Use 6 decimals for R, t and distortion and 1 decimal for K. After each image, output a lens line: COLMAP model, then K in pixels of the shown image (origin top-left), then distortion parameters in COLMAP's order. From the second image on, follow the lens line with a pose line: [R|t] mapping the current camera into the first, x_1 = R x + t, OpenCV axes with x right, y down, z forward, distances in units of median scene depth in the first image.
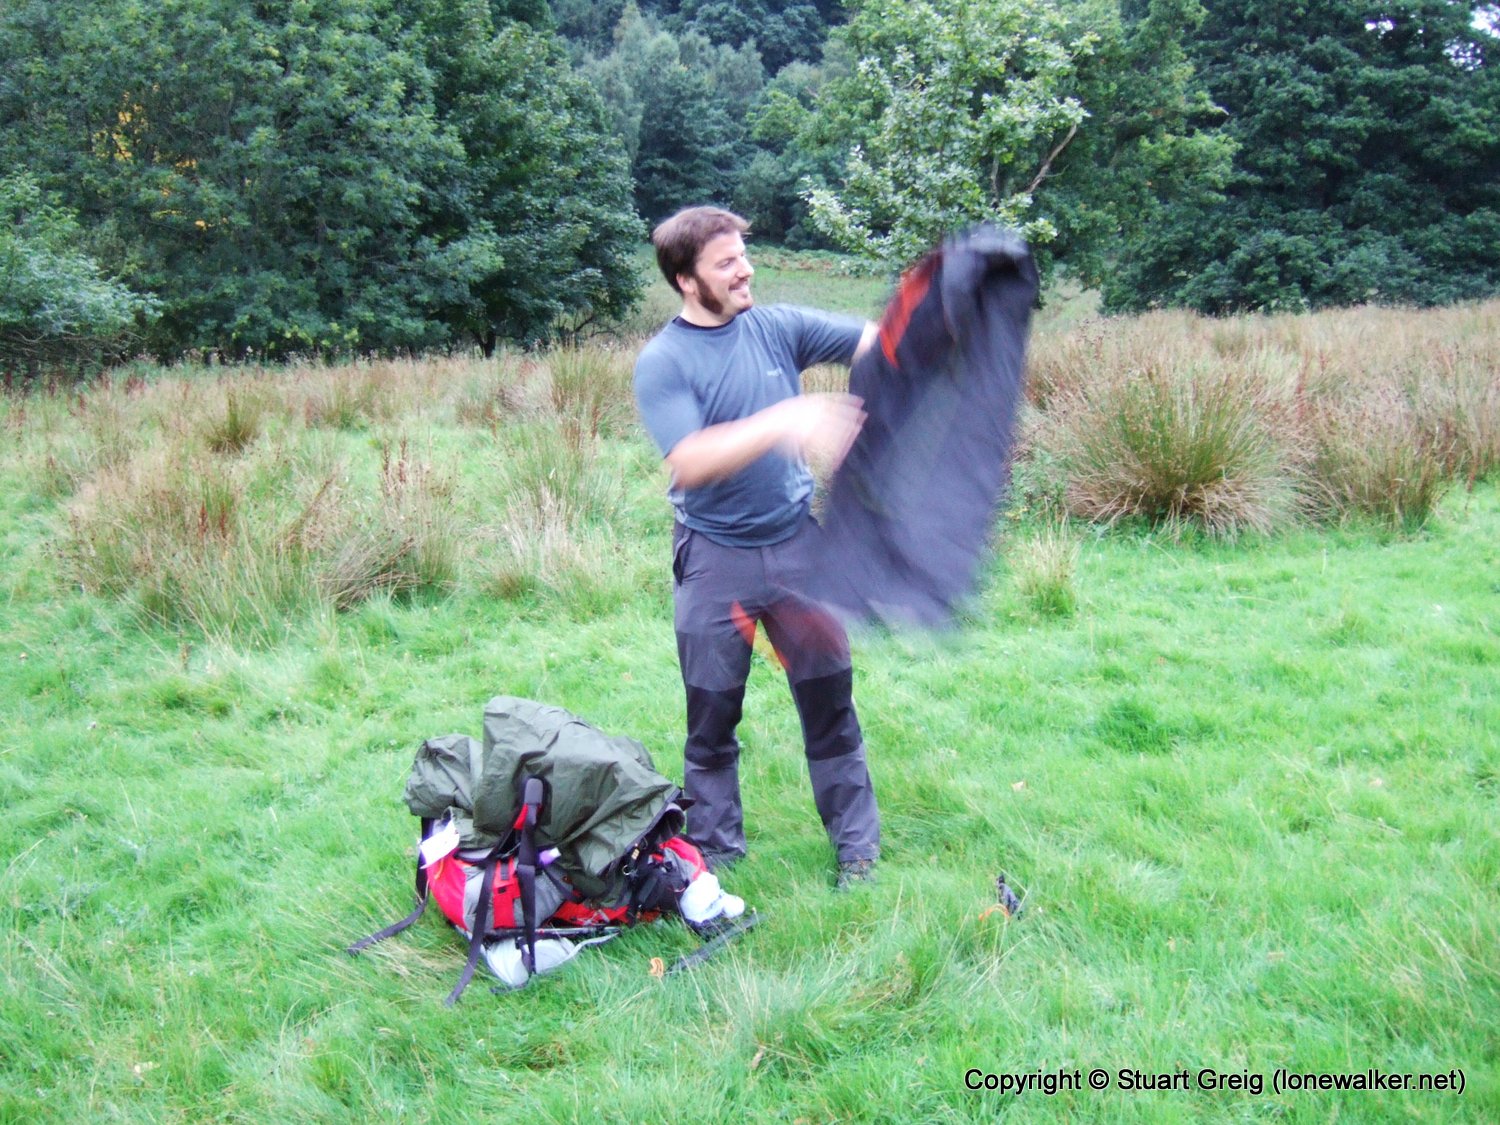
lens RADIAL K [[1575.7, 0, 747.6], [0, 1575.7, 558.6], [0, 0, 1]] dist [-0.049746, 0.000000]
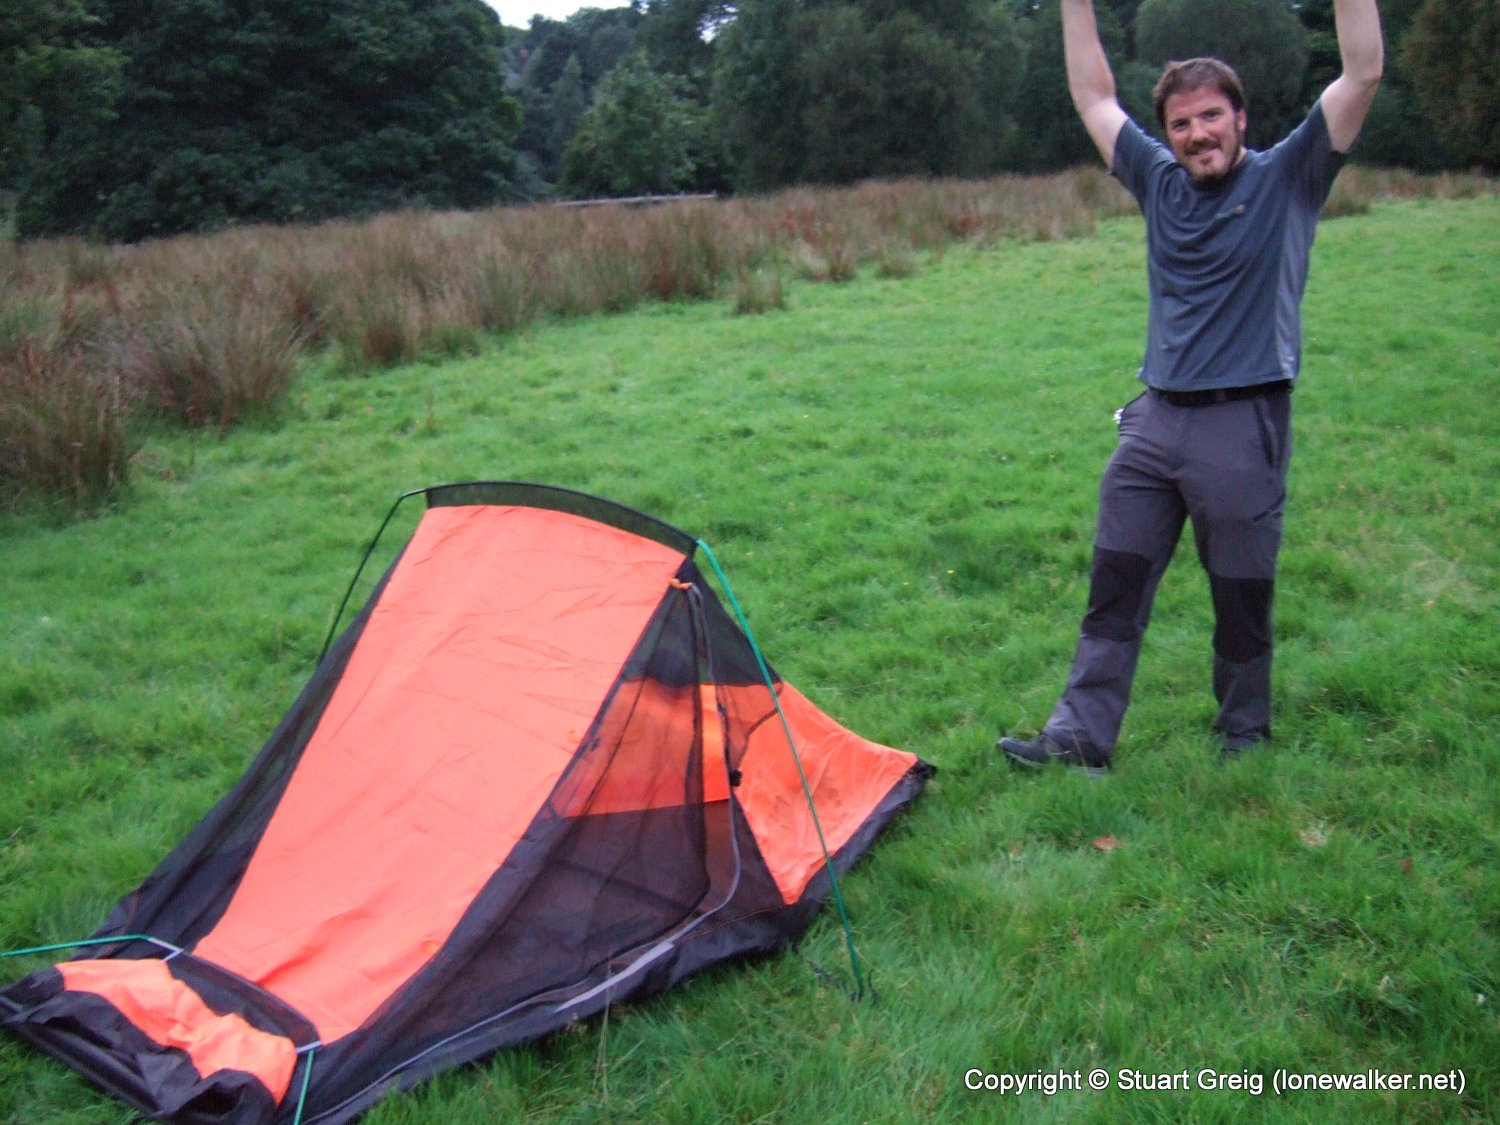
lens RADIAL K [[1575.7, 0, 744.0], [0, 1575.7, 556.3], [0, 0, 1]] dist [-0.049746, 0.000000]
pose [[0.807135, -0.149306, 0.571175, 0.530176], [0.121643, 0.988791, 0.086576, -0.065856], [-0.577699, -0.000399, 0.816250, 0.374071]]
